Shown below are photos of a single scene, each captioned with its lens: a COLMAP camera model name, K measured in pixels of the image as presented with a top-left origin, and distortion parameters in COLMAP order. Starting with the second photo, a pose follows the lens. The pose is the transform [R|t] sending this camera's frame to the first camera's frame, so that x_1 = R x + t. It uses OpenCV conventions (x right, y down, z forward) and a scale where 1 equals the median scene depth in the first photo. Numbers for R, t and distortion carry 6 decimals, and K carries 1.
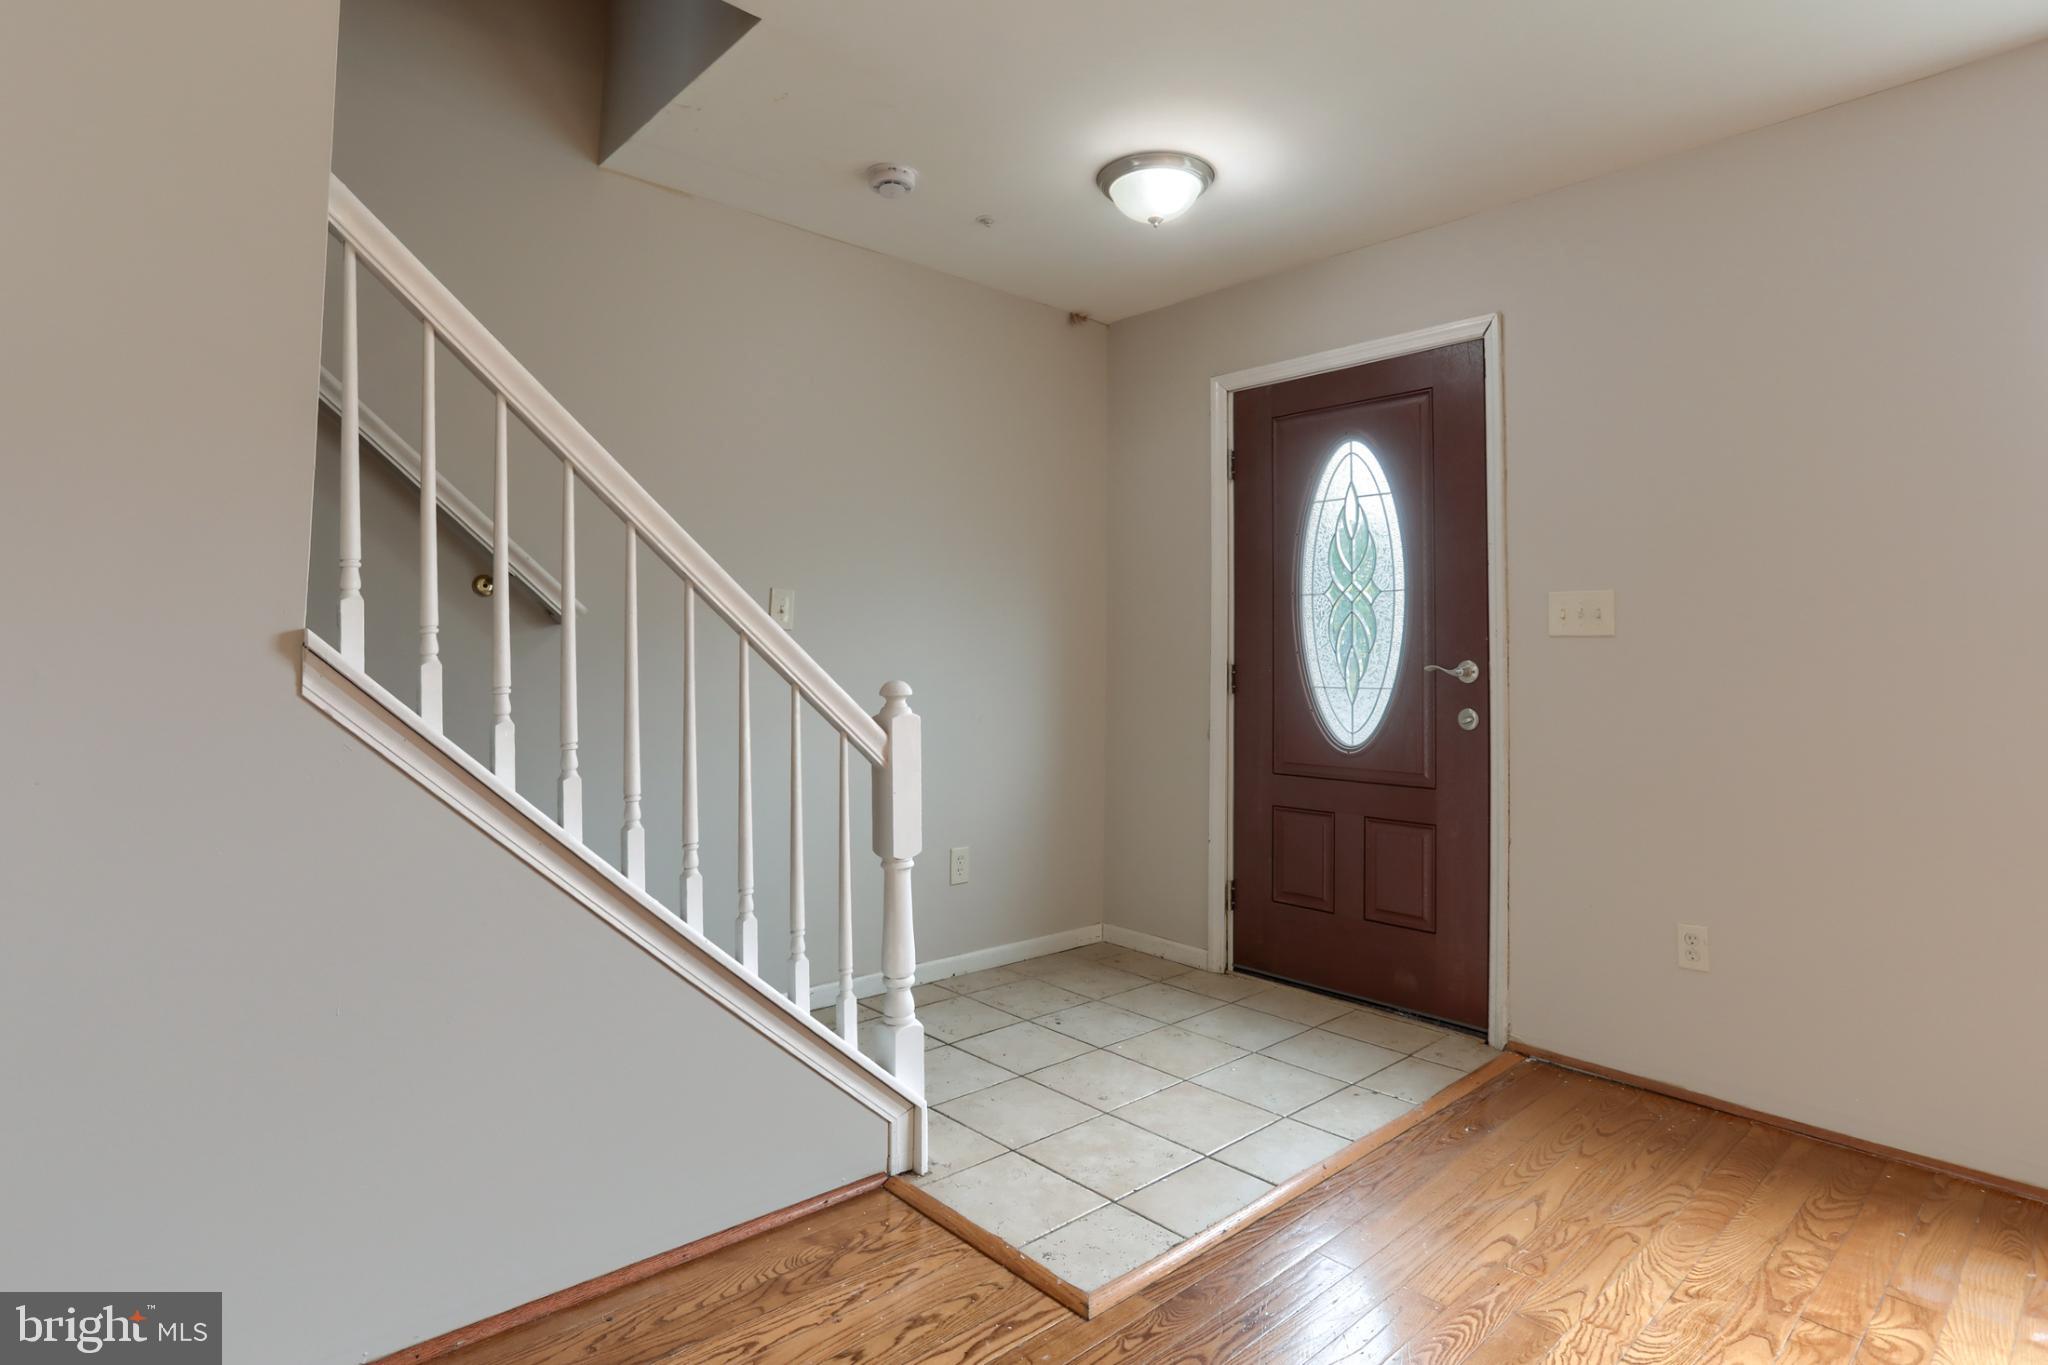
lens RADIAL K [[1068.2, 0, 1010.9], [0, 1068.2, 635.9], [0, 0, 1]] dist [-0.018894, 0.000652]
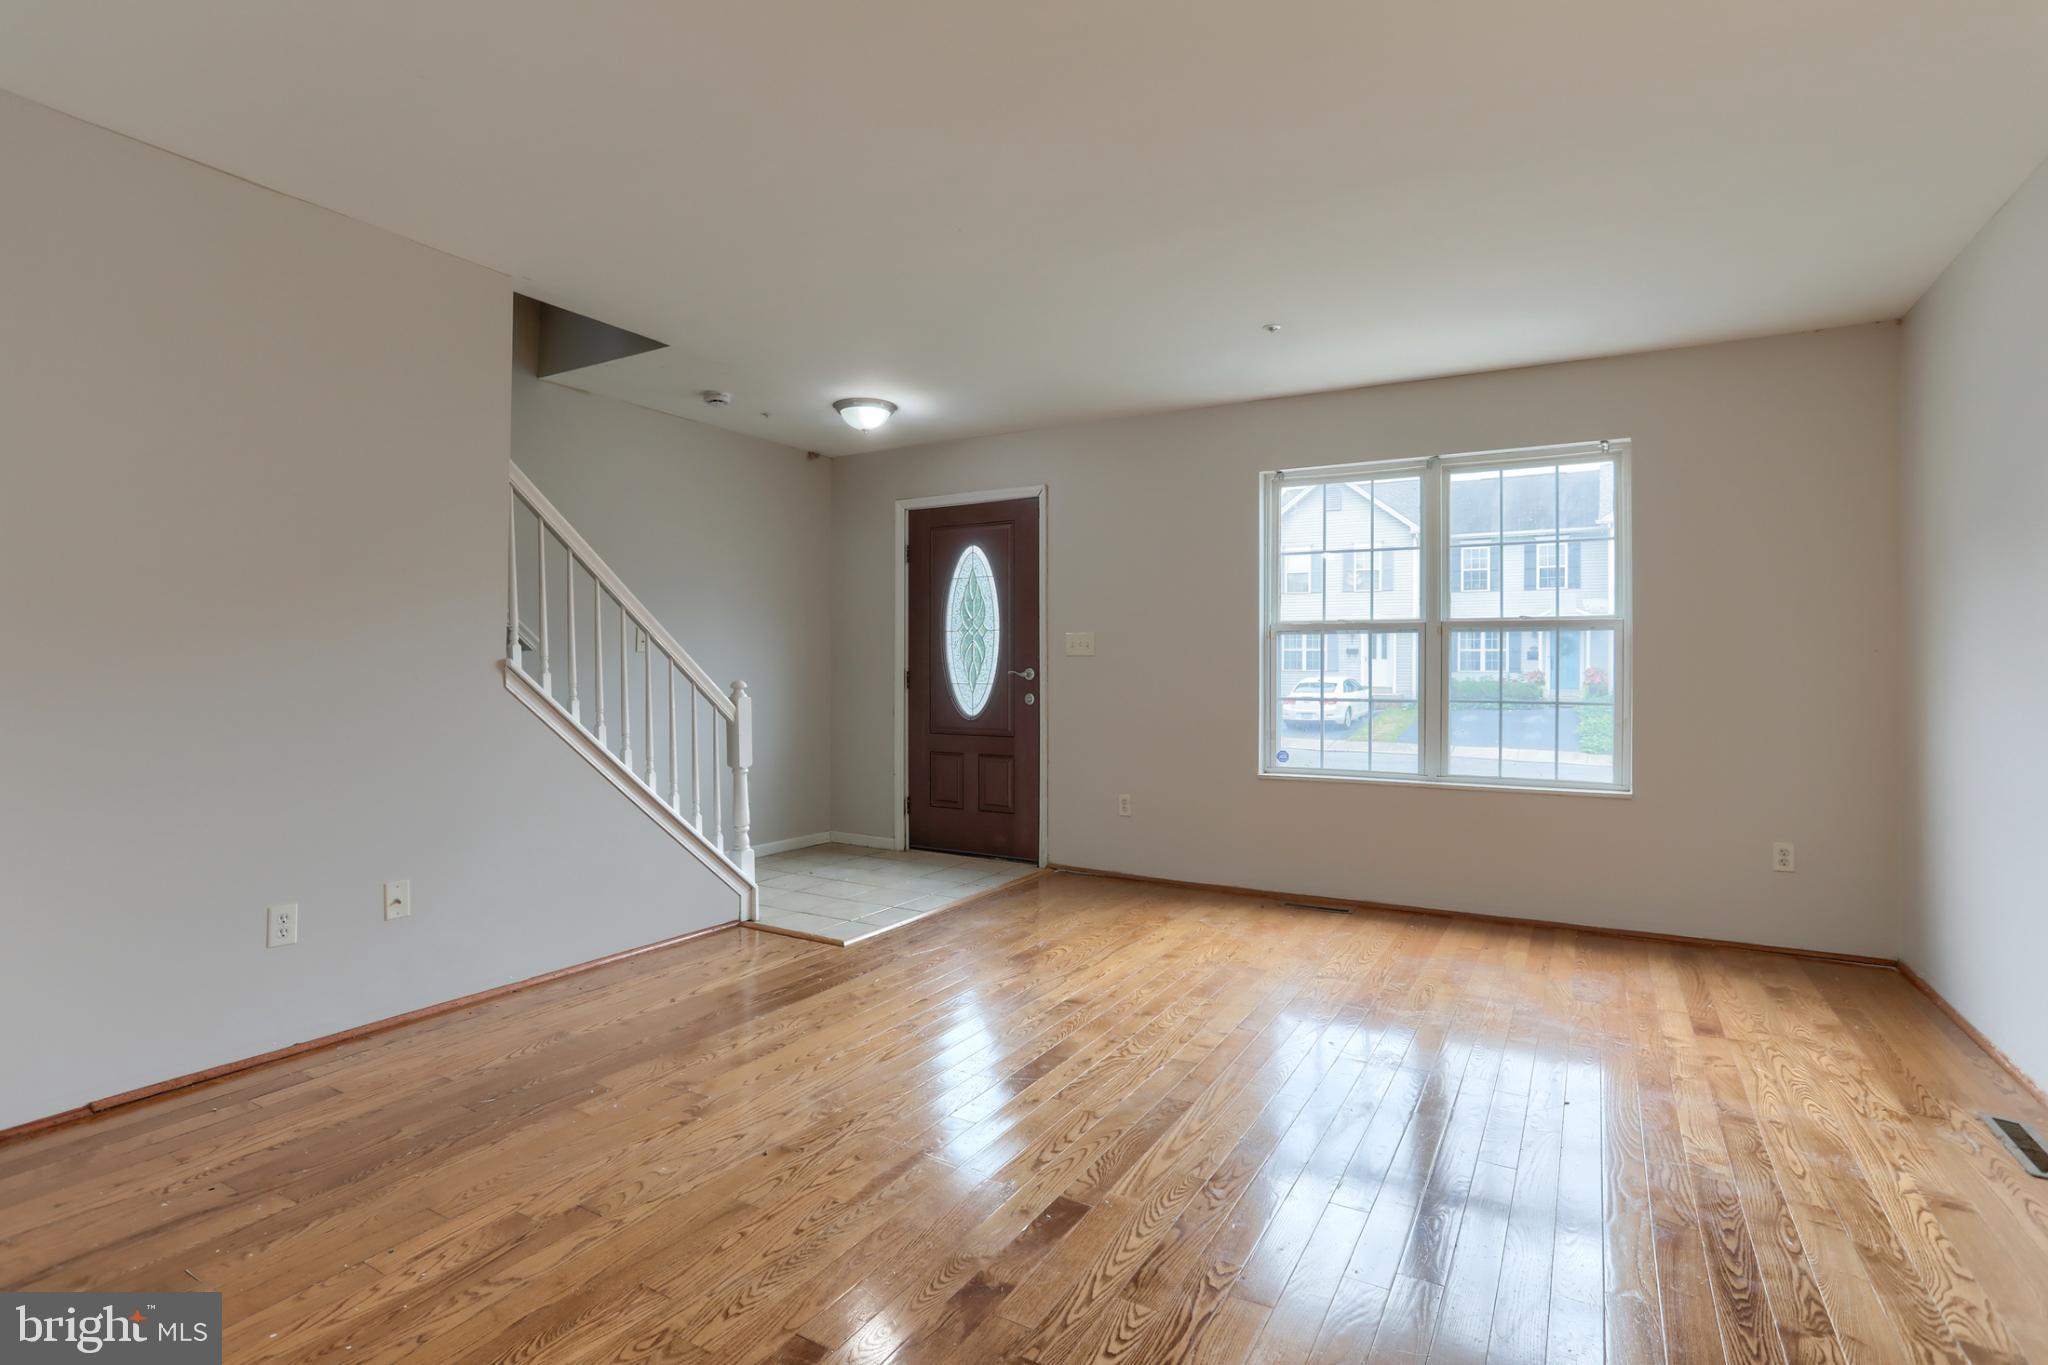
lens RADIAL K [[1002.8, 0, 1035.0], [0, 1002.8, 666.7], [0, 0, 1]] dist [-0.060295, 0.039479]
pose [[0.949449, -0.005222, 0.313877, -0.119041], [-0.001867, 0.999750, 0.022280, -0.018765], [-0.313915, -0.021740, 0.949202, -0.681292]]
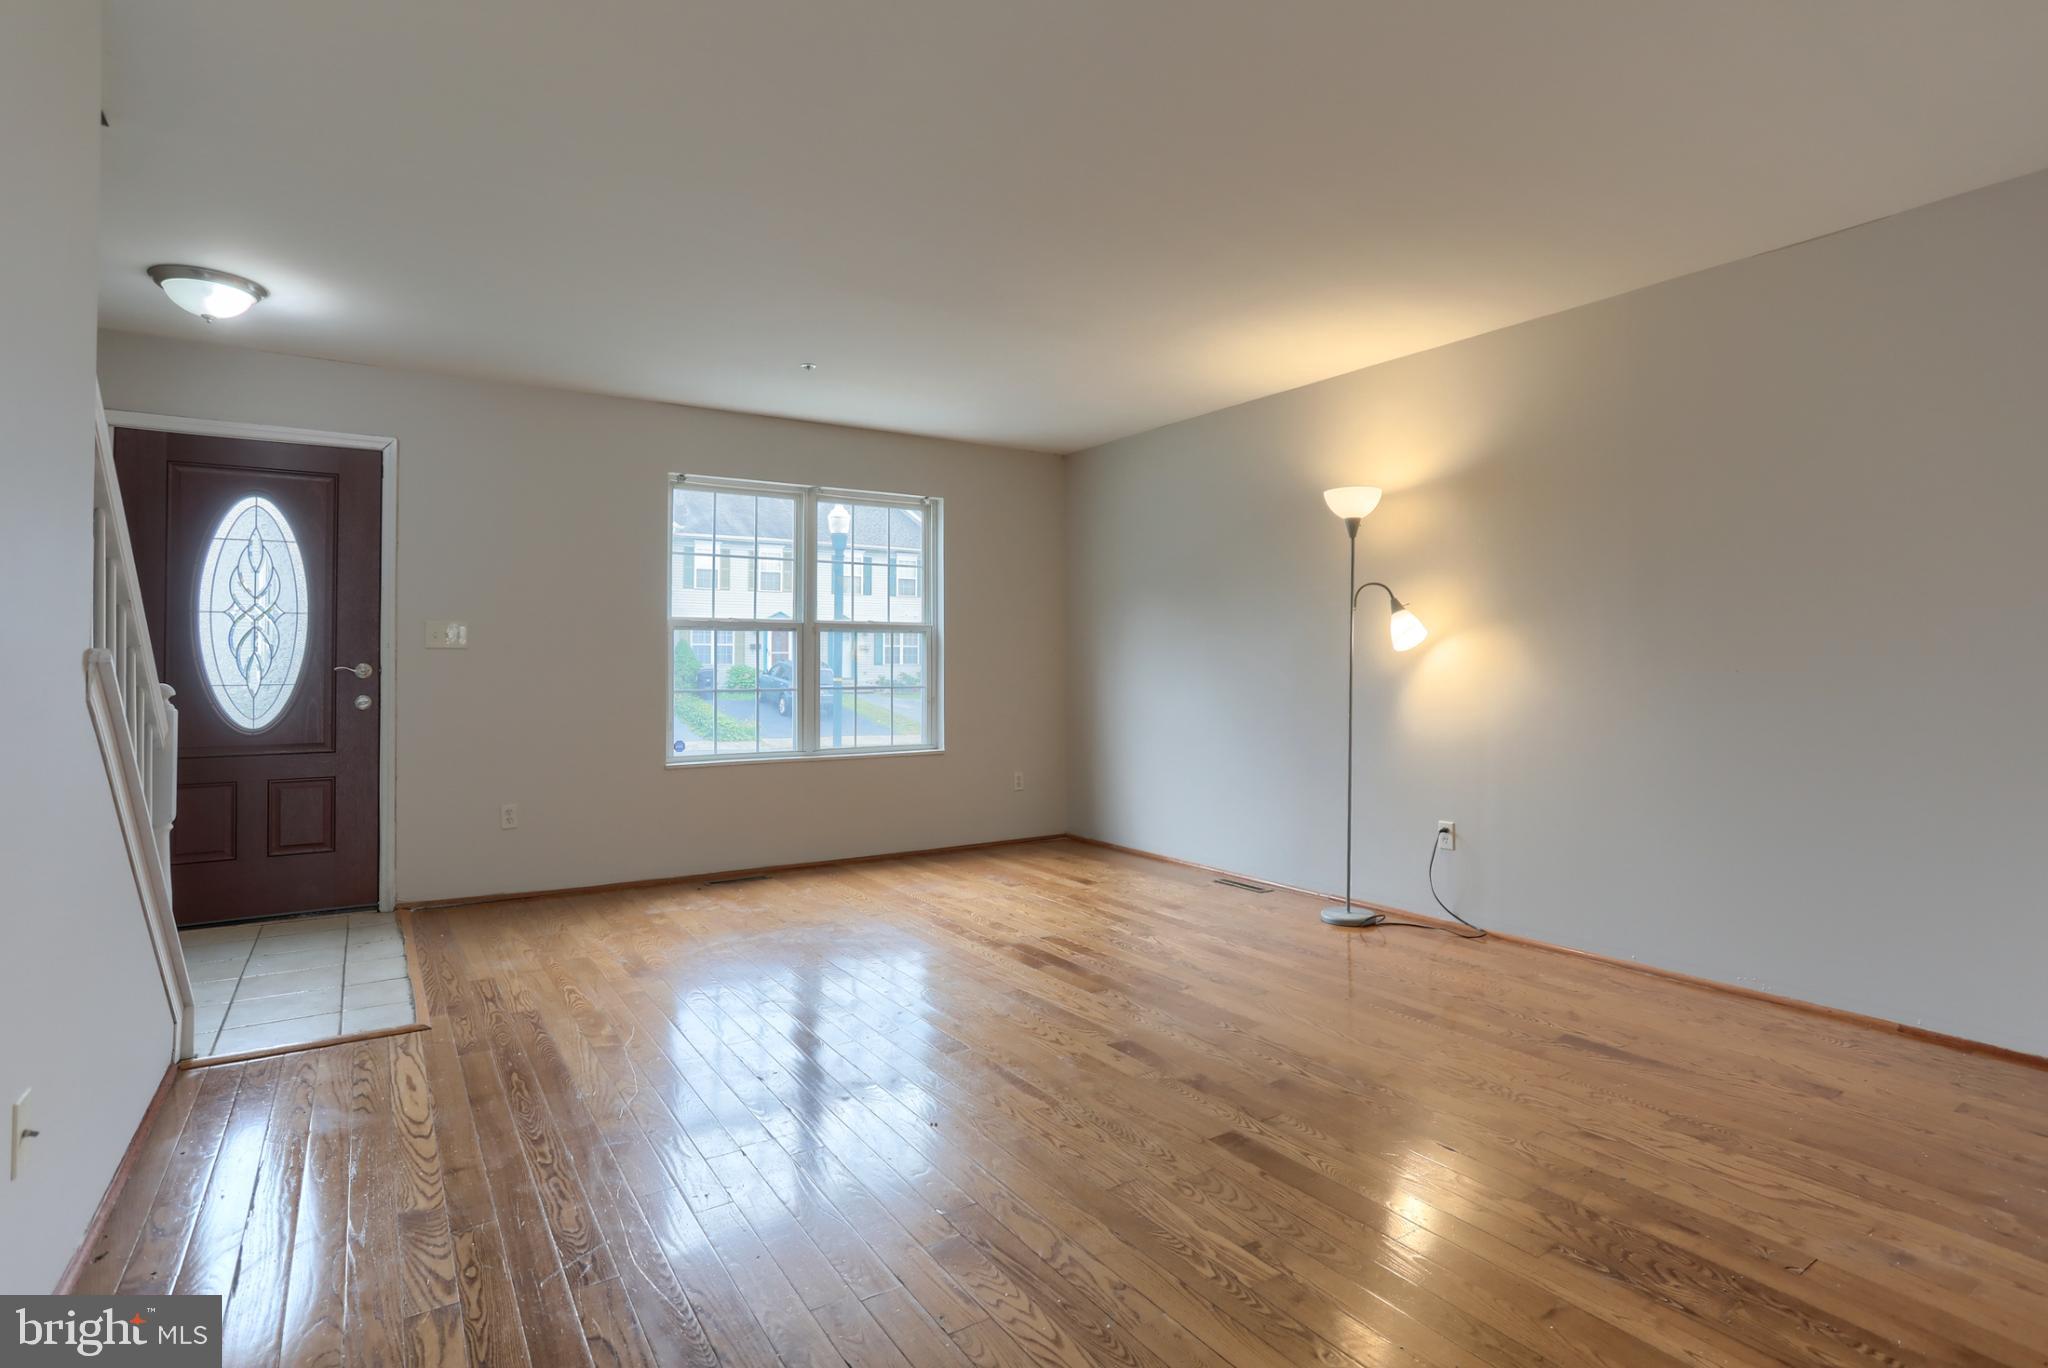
lens RADIAL K [[1002.8, 0, 1035.0], [0, 1002.8, 668.2], [0, 0, 1]] dist [-0.060295, 0.039479]
pose [[0.145197, -0.009942, 0.989353, -0.784222], [-0.015696, 0.999801, 0.012350, -0.001636], [-0.989278, -0.017322, 0.145012, -0.134970]]
